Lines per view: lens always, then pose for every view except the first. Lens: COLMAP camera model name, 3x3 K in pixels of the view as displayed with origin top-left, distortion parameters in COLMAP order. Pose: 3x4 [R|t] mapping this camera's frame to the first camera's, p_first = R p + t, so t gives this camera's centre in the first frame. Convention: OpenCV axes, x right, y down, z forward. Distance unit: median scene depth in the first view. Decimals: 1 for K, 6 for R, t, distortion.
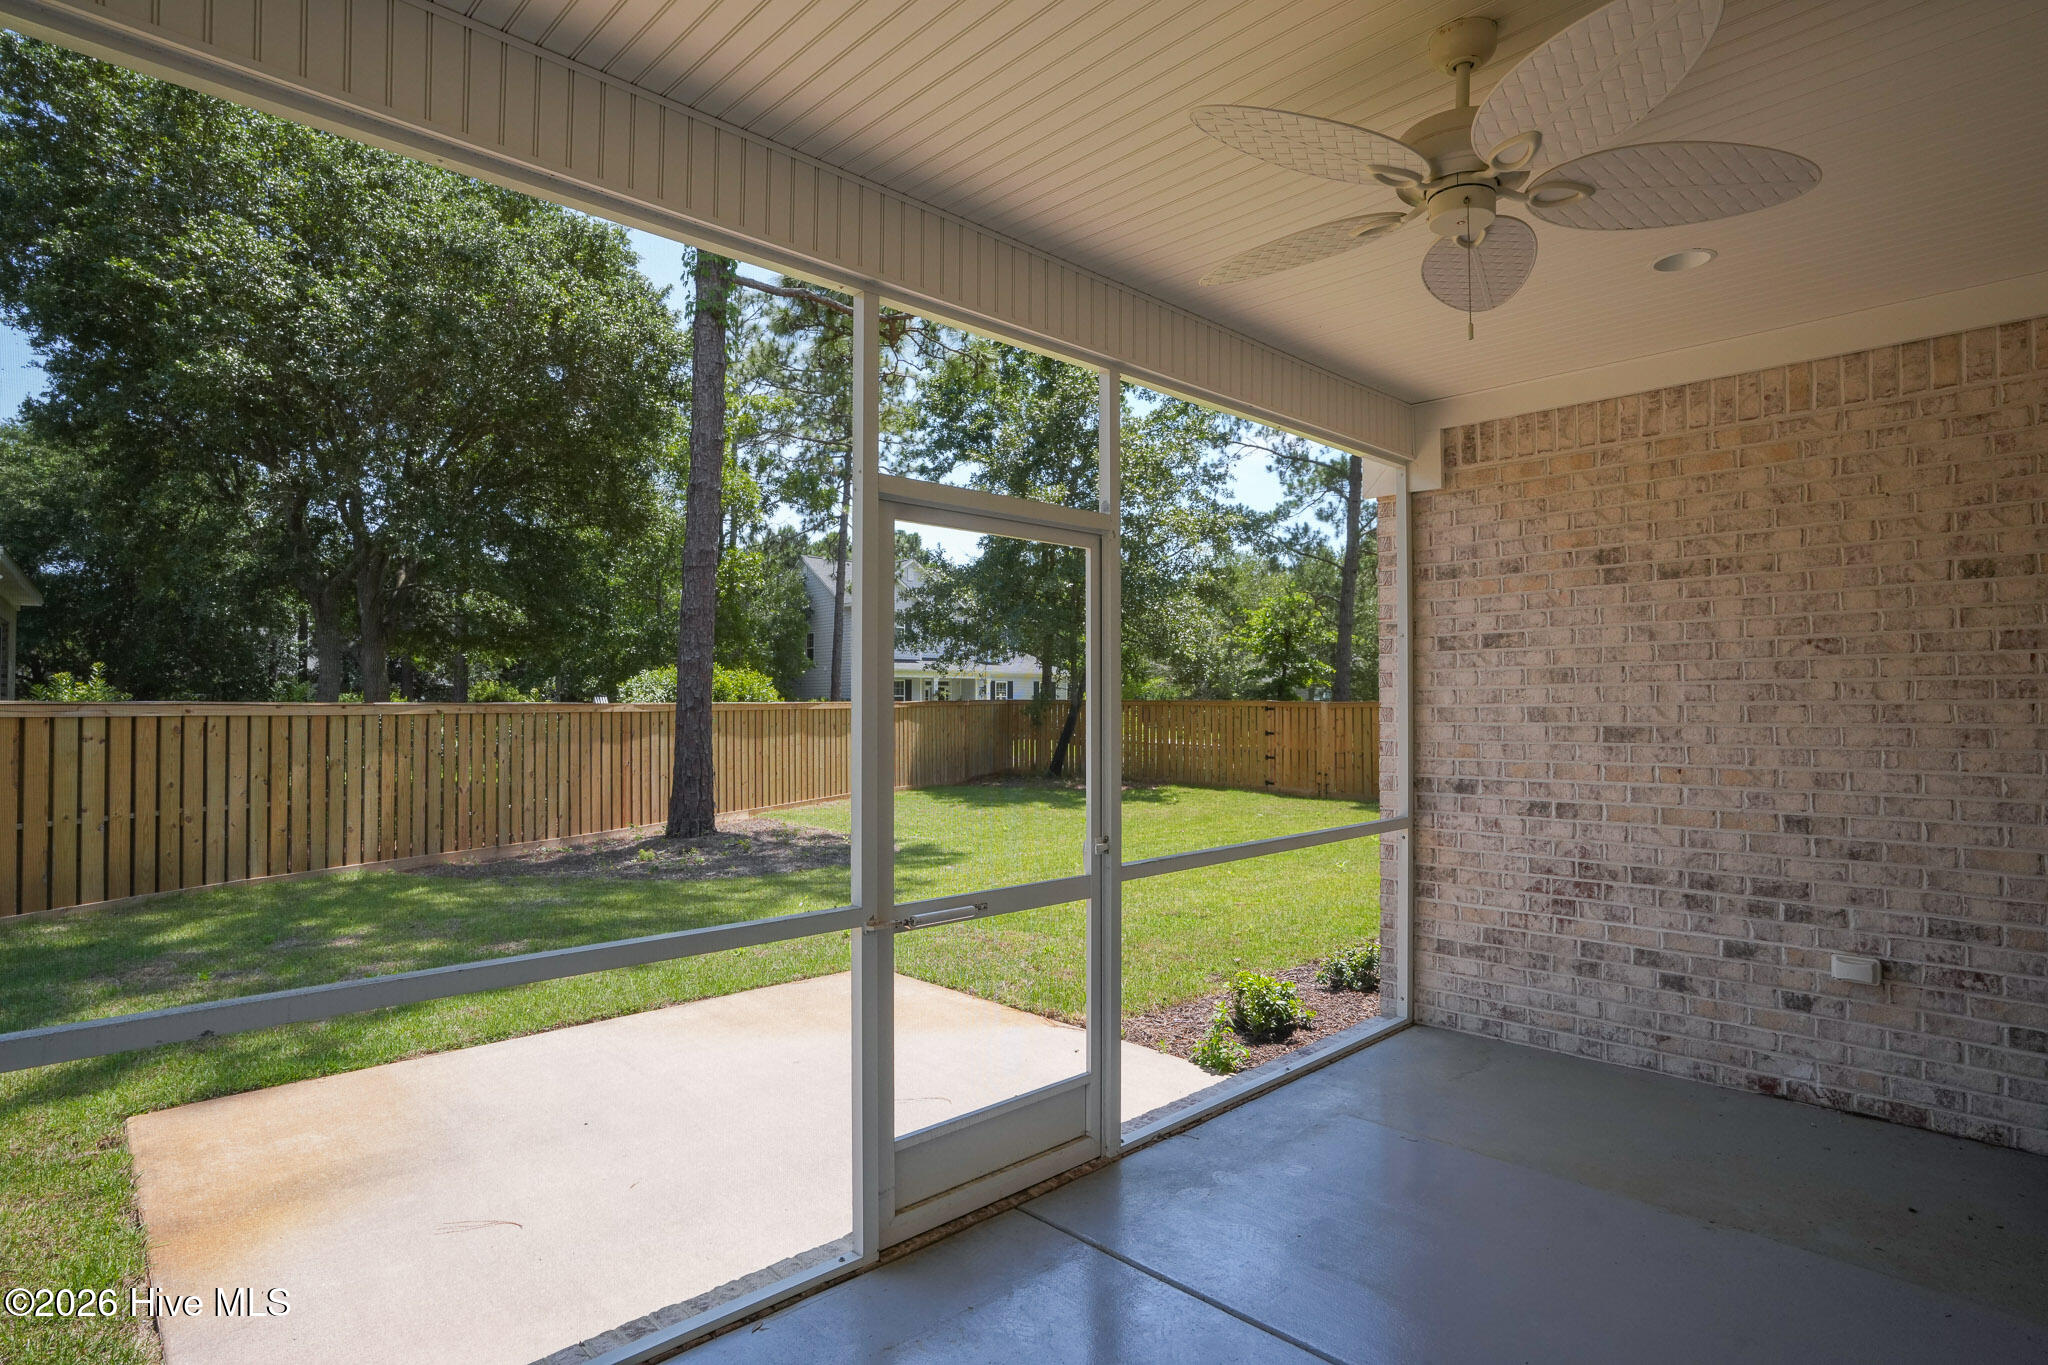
lens RADIAL K [[1073.0, 0, 1022.1], [0, 1073.0, 684.3], [0, 0, 1]] dist [-0.022275, 0.001723]
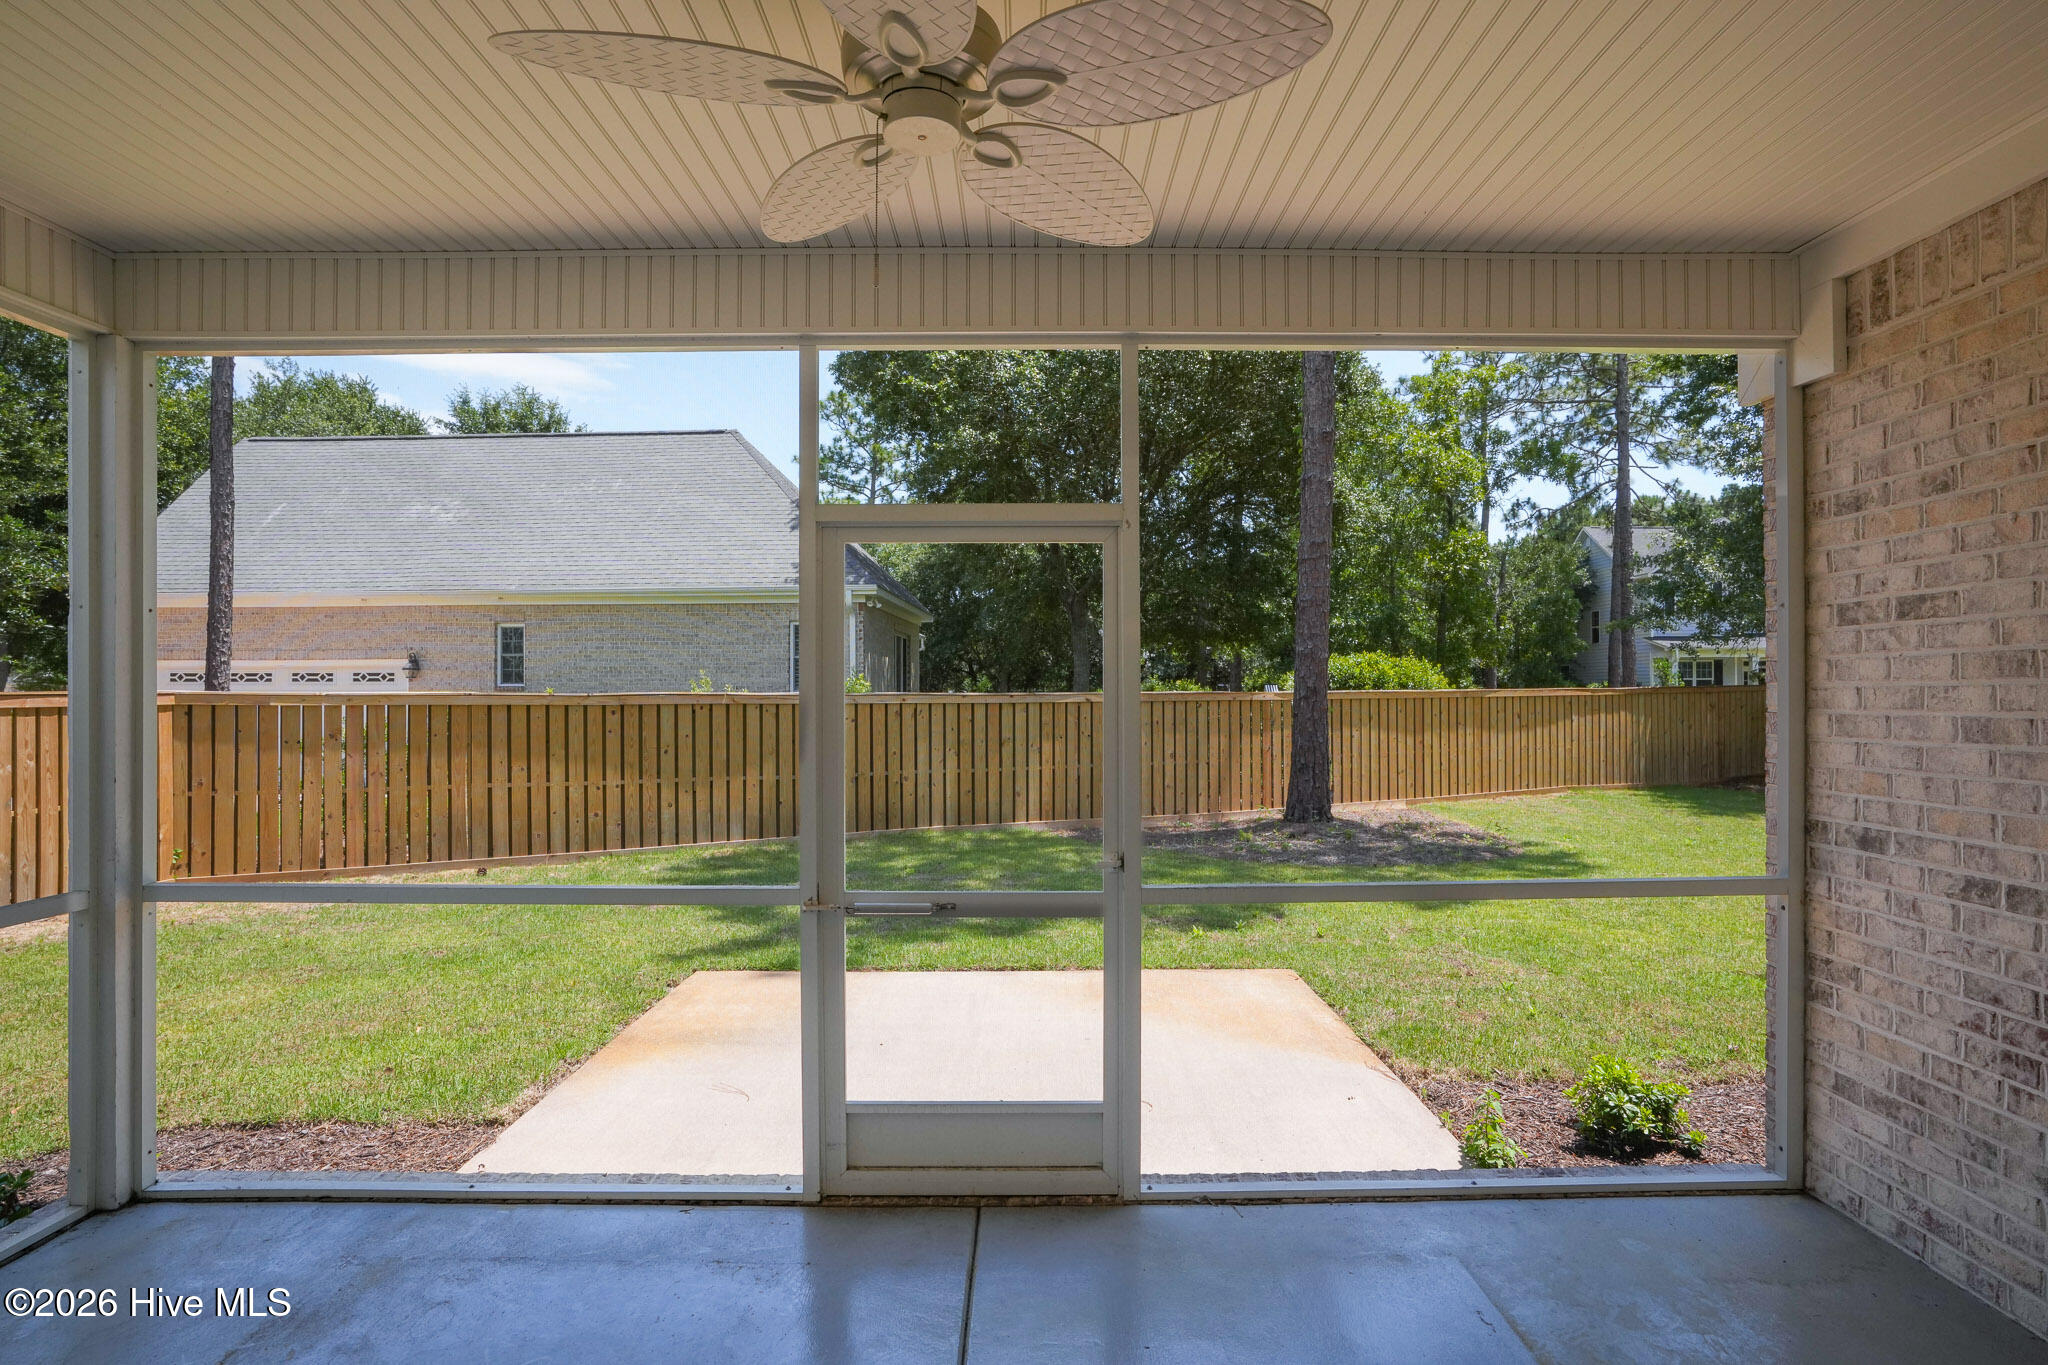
lens RADIAL K [[1052.2, 0, 1021.2], [0, 1052.2, 685.1], [0, 0, 1]] dist [-0.069216, 0.043319]
pose [[0.721282, -0.003473, -0.692633, 0.470810], [0.014867, 0.999835, 0.010469, -0.009811], [0.692482, -0.017848, 0.721214, 0.219455]]
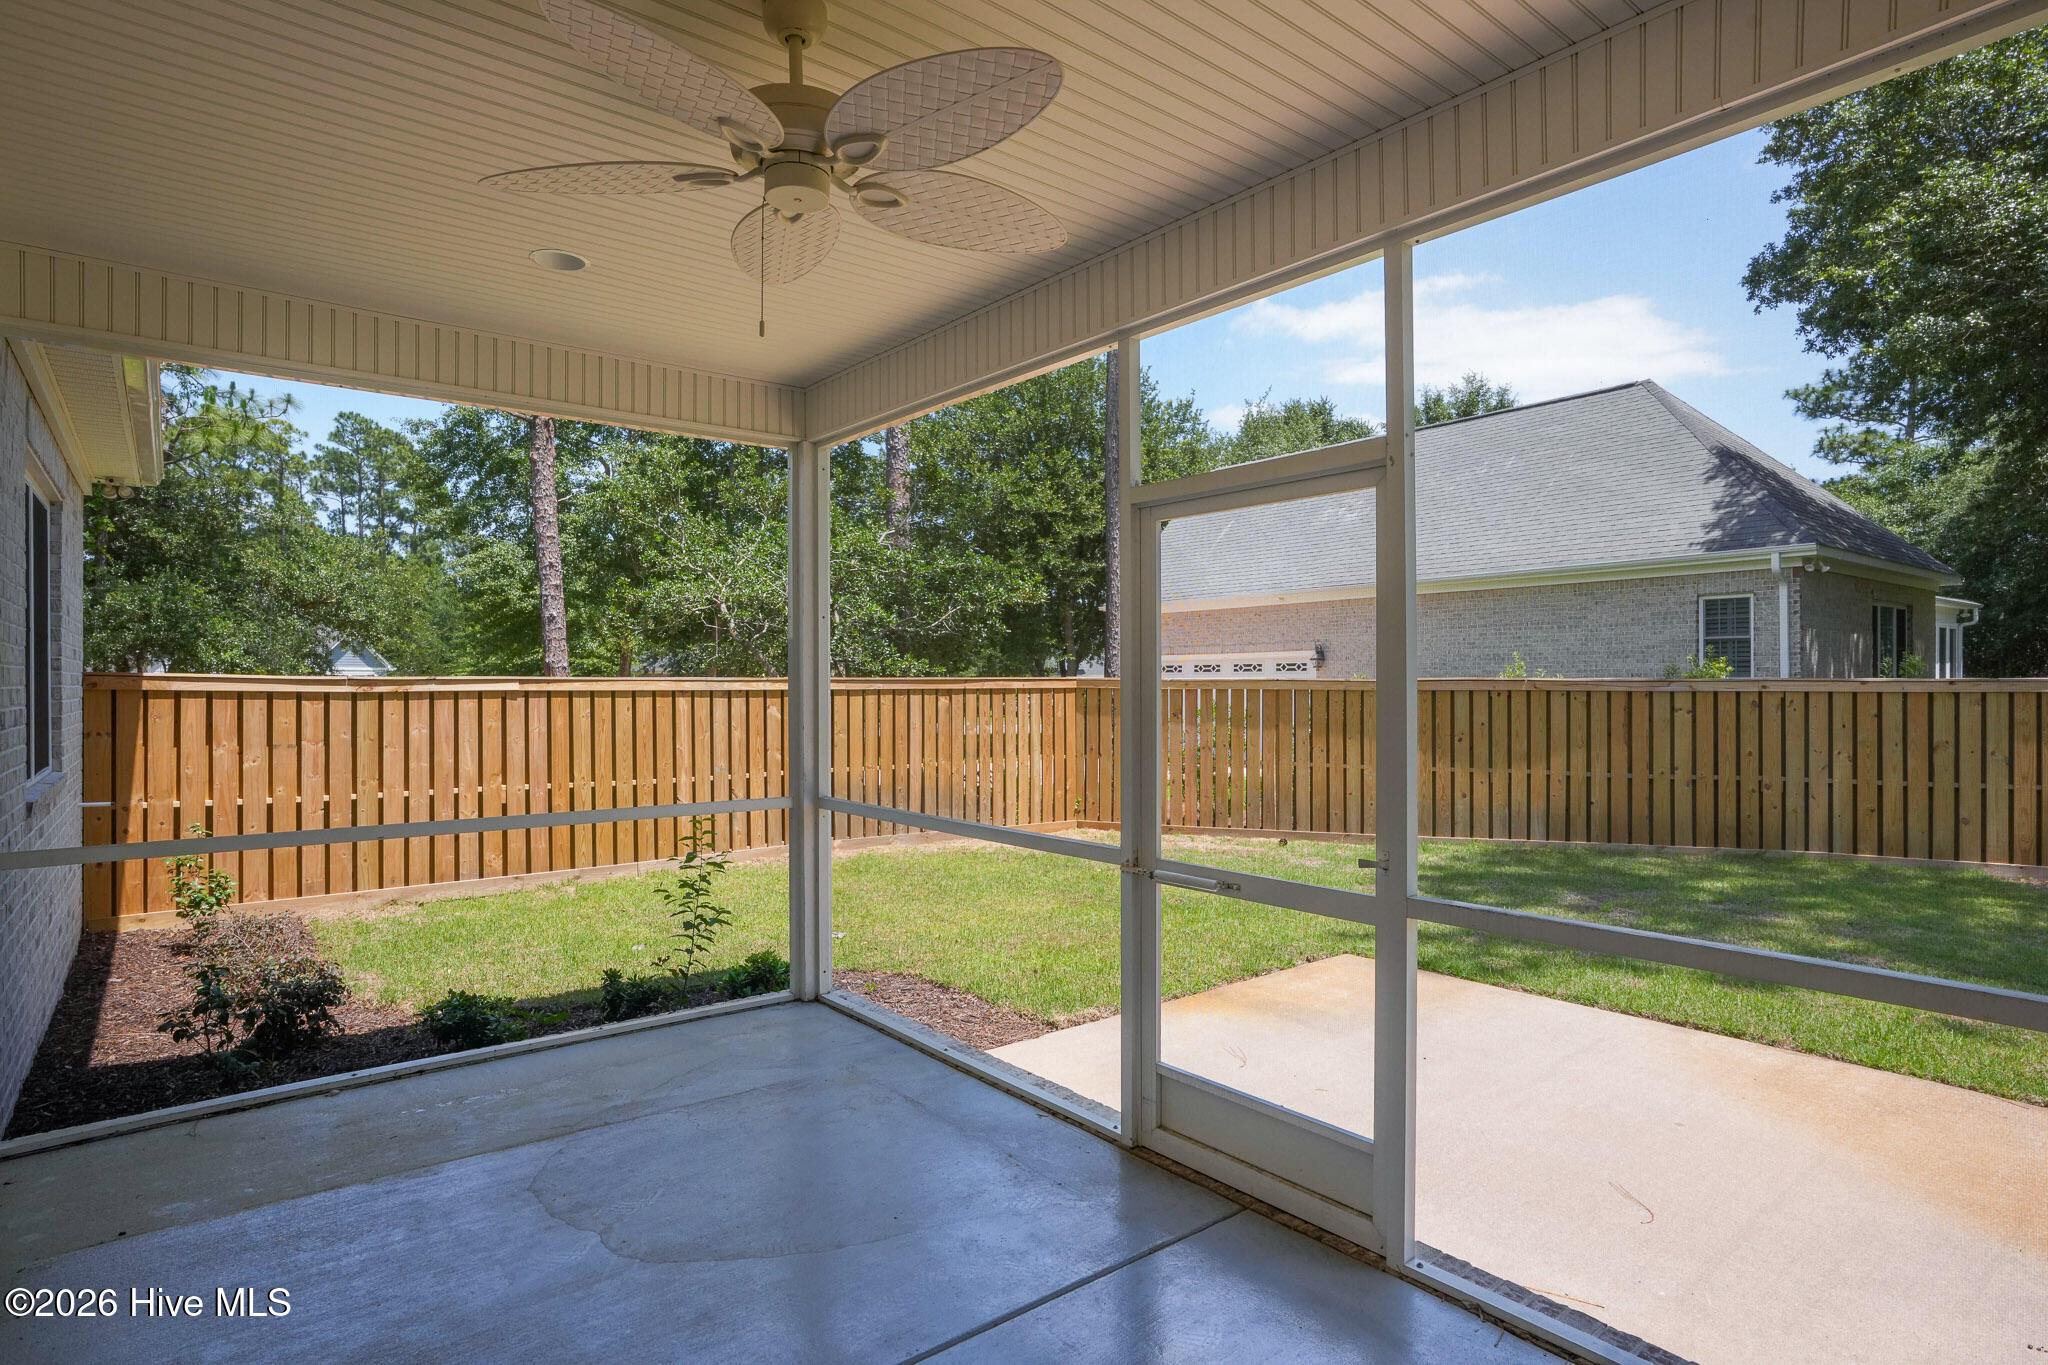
lens RADIAL K [[1073.0, 0, 1022.1], [0, 1073.0, 684.3], [0, 0, 1]] dist [-0.022275, 0.001723]
pose [[-0.083834, 0.002516, -0.996477, 0.641205], [0.020955, 0.999780, 0.000761, 0.010783], [0.996259, -0.020817, -0.083869, 0.594508]]
